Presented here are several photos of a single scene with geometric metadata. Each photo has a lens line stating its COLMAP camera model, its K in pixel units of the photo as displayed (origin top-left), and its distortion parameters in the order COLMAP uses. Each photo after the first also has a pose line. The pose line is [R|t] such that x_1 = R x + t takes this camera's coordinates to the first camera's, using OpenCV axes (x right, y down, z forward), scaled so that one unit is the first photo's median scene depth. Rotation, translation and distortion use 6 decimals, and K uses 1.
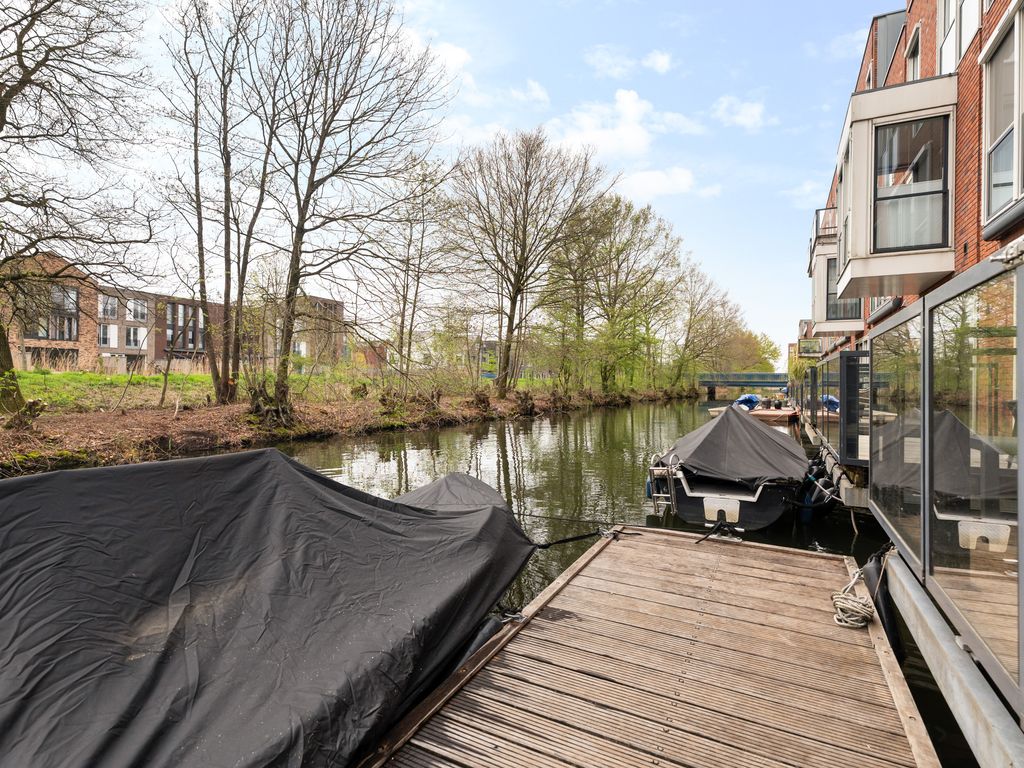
lens RADIAL K [[537.0, 0, 514.1], [0, 537.0, 379.2], [0, 0, 1]] dist [0.003462, 0.000792]
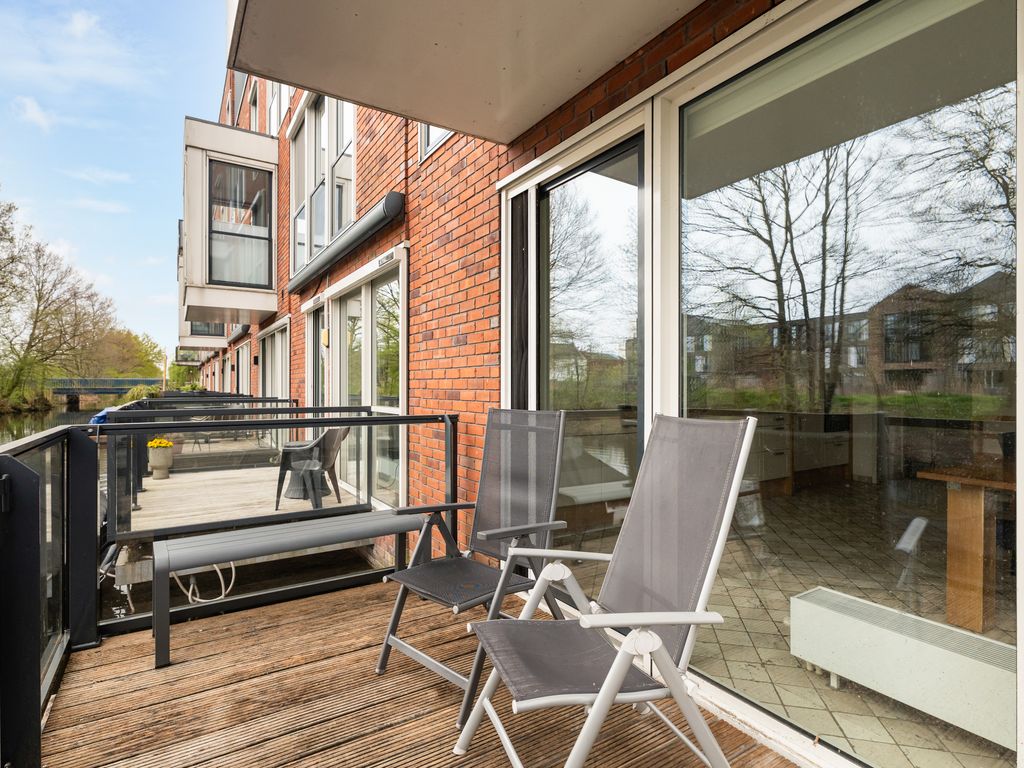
lens RADIAL K [[530.5, 0, 512.0], [0, 530.5, 384.0], [0, 0, 1]] dist [0.004011, 0.000141]
pose [[0.513628, -0.005778, 0.857994, 0.049770], [0.001878, 0.999983, 0.005610, -0.024406], [-0.858011, -0.001270, 0.513630, -0.000709]]
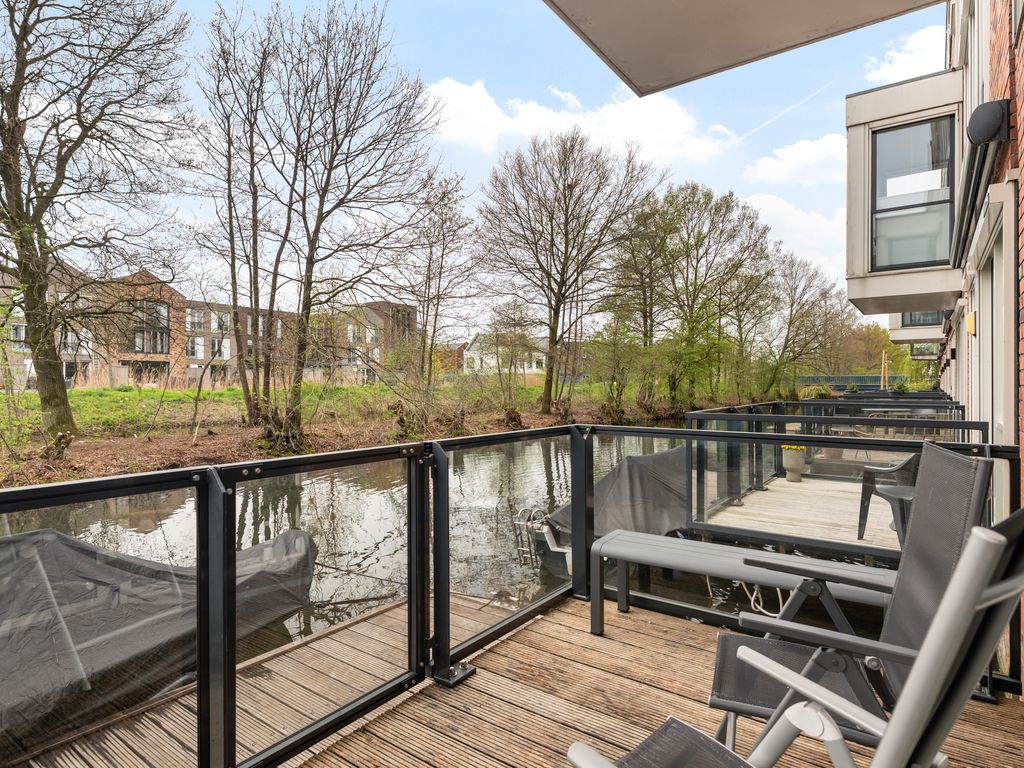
lens RADIAL K [[577.4, 0, 512.0], [0, 577.4, 384.0], [0, 0, 1]] dist [-0.000485, 0.001945]
pose [[0.986224, -0.008415, -0.165202, 0.112630], [0.009350, 0.999944, 0.004885, -0.027663], [0.165152, -0.006362, 0.986248, -0.025222]]
